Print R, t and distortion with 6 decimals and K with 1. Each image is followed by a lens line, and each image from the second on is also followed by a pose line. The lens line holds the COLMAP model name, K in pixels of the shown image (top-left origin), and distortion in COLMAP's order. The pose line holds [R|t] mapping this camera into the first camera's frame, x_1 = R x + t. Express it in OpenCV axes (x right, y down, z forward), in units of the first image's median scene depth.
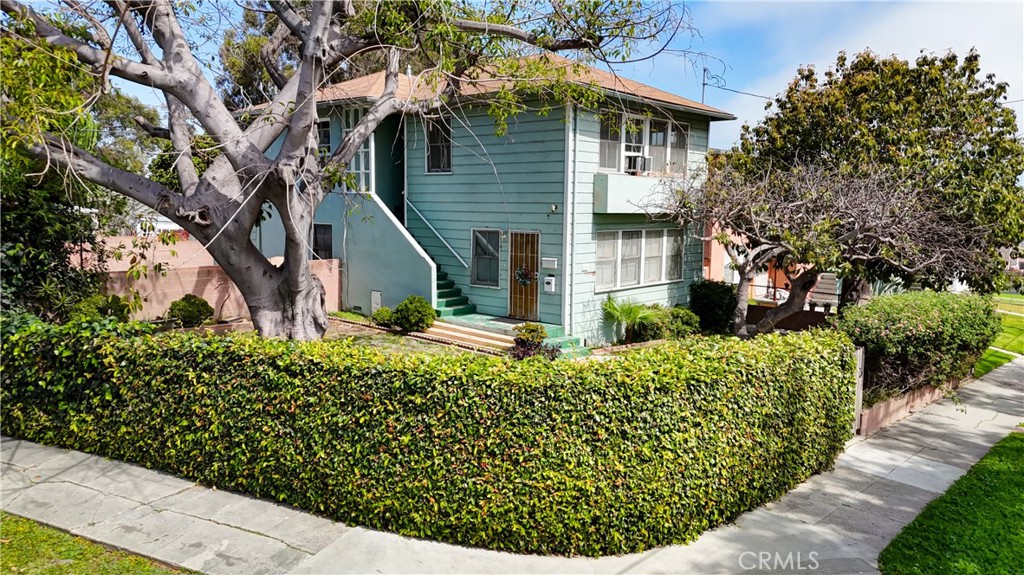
lens RADIAL K [[751.0, 0, 515.5], [0, 751.0, 286.4], [0, 0, 1]] dist [0.081300, -0.041828]
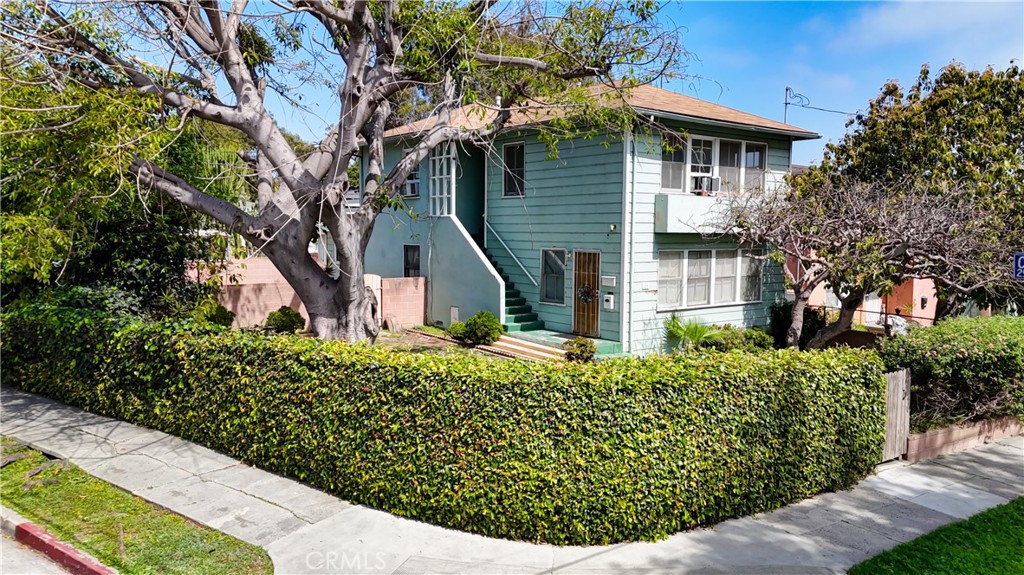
lens RADIAL K [[751.0, 0, 515.5], [0, 751.0, 286.4], [0, 0, 1]] dist [0.081300, -0.041828]
pose [[0.982160, 0.010138, -0.187772, 0.152164], [-0.016714, 0.999300, -0.033469, 0.017202], [0.187301, 0.036010, 0.981642, -0.049543]]
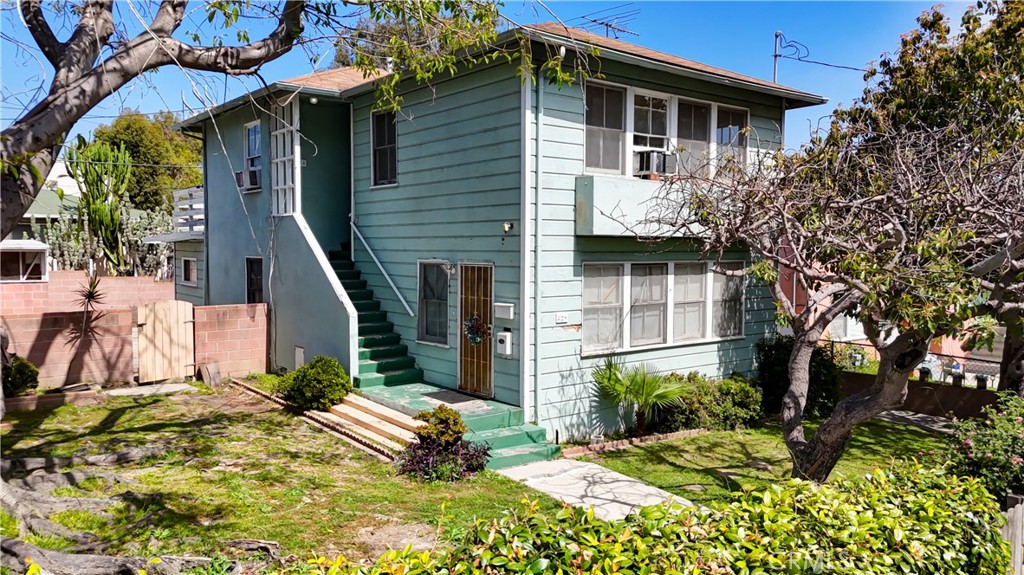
lens RADIAL K [[751.0, 0, 515.5], [0, 751.0, 286.4], [0, 0, 1]] dist [0.081300, -0.041828]
pose [[0.983867, 0.000644, -0.178903, 0.232761], [-0.011218, 0.998248, -0.058099, -0.019376], [0.178552, 0.059169, 0.982150, 0.474877]]
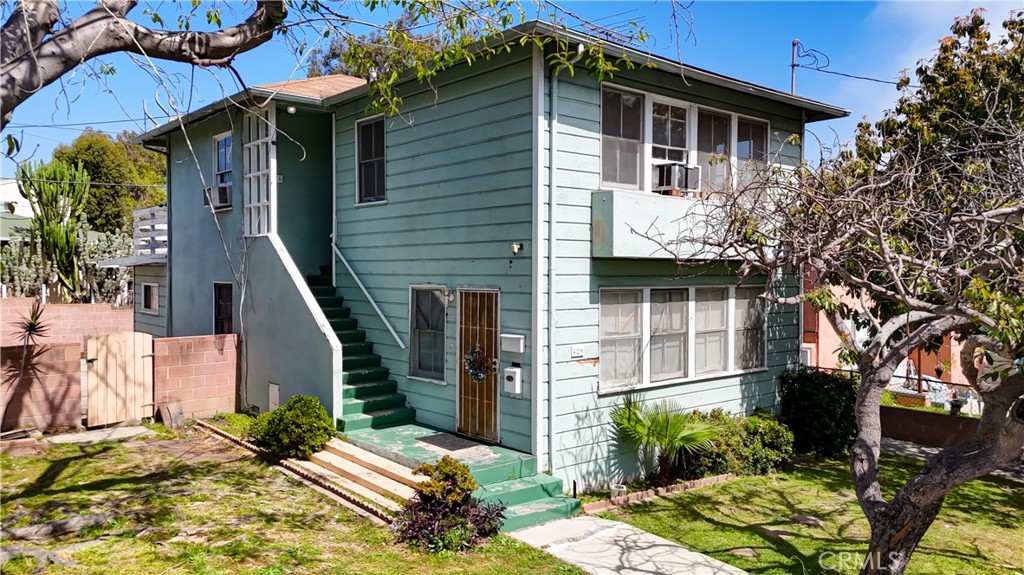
lens RADIAL K [[751.0, 0, 515.5], [0, 751.0, 286.4], [0, 0, 1]] dist [0.081300, -0.041828]
pose [[0.989983, -0.007115, -0.141004, 0.174226], [-0.005546, 0.995999, -0.089195, -0.031290], [0.141075, 0.089084, 0.985983, 0.572448]]
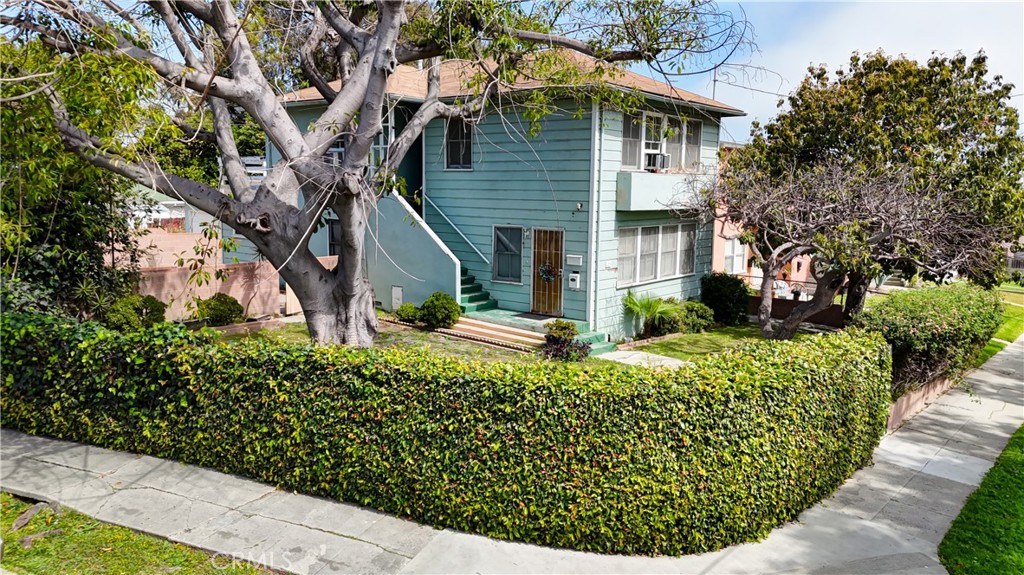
lens RADIAL K [[751.0, 0, 515.5], [0, 751.0, 286.4], [0, 0, 1]] dist [0.081300, -0.041828]
pose [[0.999240, -0.004179, 0.038754, -0.099742], [0.003236, 0.999697, 0.024381, -0.027534], [-0.038844, -0.024237, 0.998951, -0.021824]]
